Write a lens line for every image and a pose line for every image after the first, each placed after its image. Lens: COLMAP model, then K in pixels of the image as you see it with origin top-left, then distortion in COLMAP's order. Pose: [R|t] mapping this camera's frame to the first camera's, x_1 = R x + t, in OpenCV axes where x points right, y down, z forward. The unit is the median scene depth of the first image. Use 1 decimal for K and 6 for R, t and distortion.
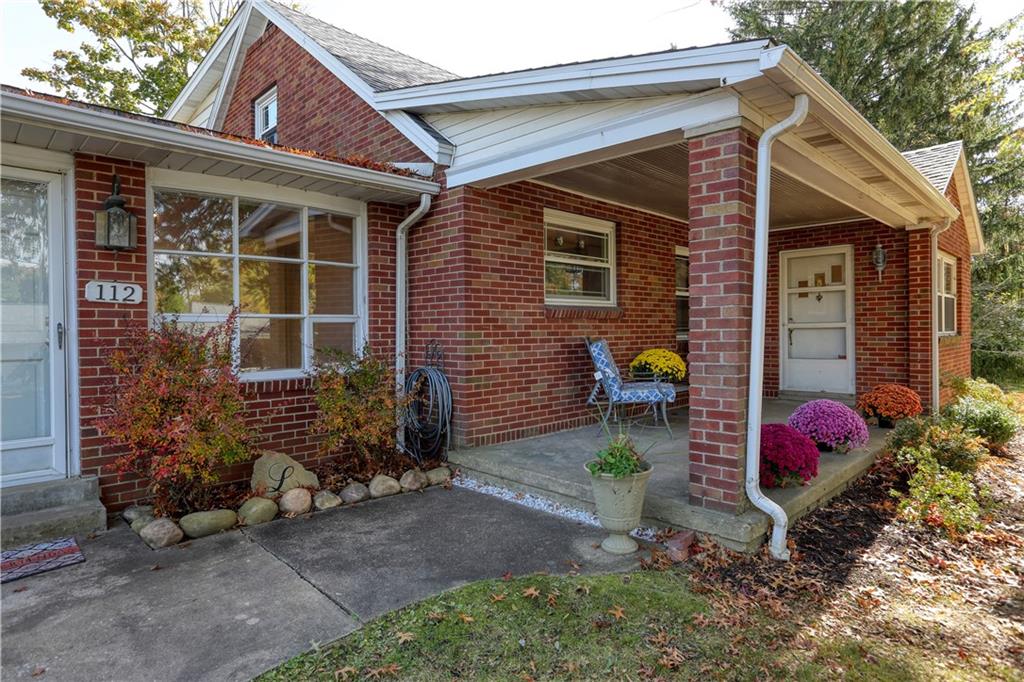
lens RADIAL K [[586.5, 0, 518.3], [0, 586.5, 335.4], [0, 0, 1]] dist [0.004539, 0.005111]
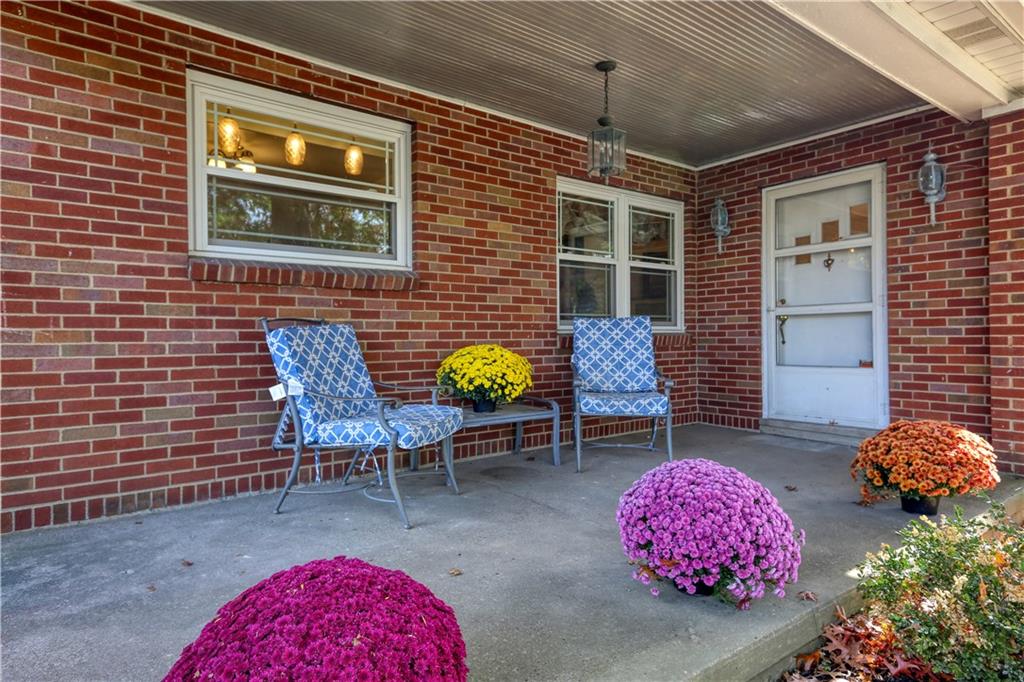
lens RADIAL K [[598.2, 0, 504.9], [0, 598.2, 340.7], [0, 0, 1]] dist [0.034487, -0.009575]
pose [[0.988913, 0.002159, -0.148481, 0.311780], [-0.003234, 0.999970, -0.006994, 0.020726], [0.148461, 0.007397, 0.988891, 0.393643]]
